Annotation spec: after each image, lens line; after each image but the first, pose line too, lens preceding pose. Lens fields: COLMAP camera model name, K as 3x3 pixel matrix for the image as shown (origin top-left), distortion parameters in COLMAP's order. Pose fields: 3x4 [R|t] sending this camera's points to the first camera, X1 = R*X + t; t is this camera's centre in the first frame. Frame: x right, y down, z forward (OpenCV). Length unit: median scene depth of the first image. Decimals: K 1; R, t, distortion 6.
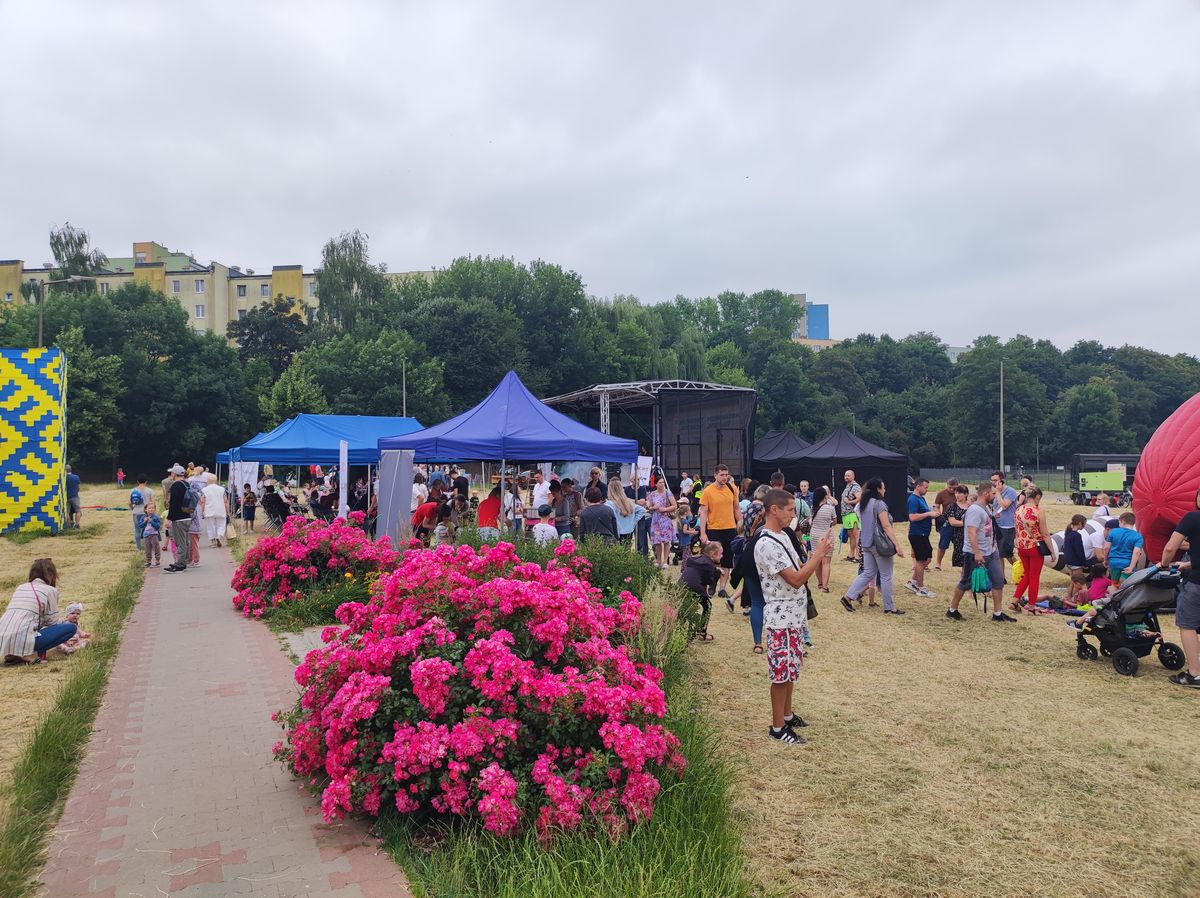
lens RADIAL K [[878.6, 0, 600.0], [0, 878.6, 449.0], [0, 0, 1]] dist [0.045230, -0.038234]
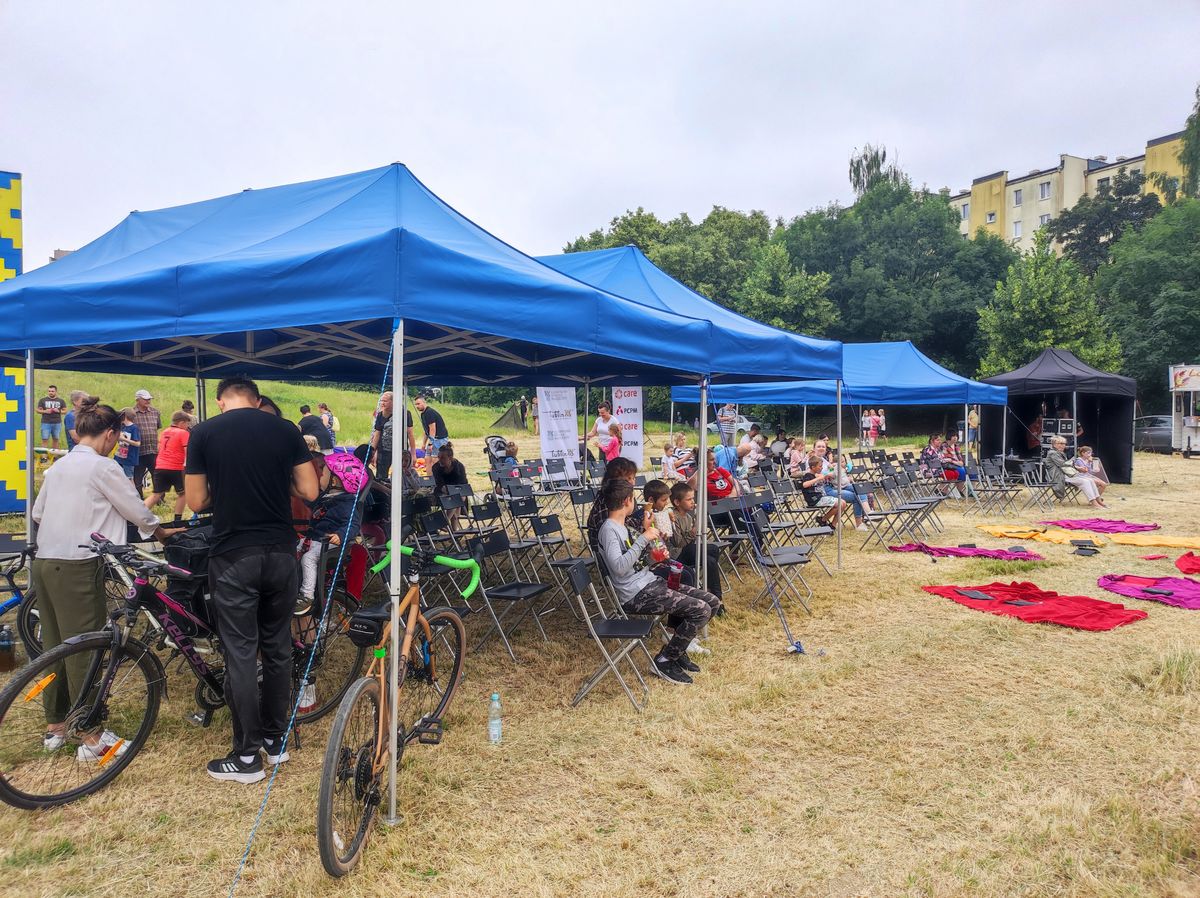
lens RADIAL K [[878.6, 0, 600.0], [0, 878.6, 449.0], [0, 0, 1]] dist [0.045230, -0.038234]
pose [[0.539768, 0.030435, -0.841263, 0.011235], [0.012791, 0.998934, 0.044346, 0.008314], [0.841716, -0.034697, 0.538804, 0.265577]]
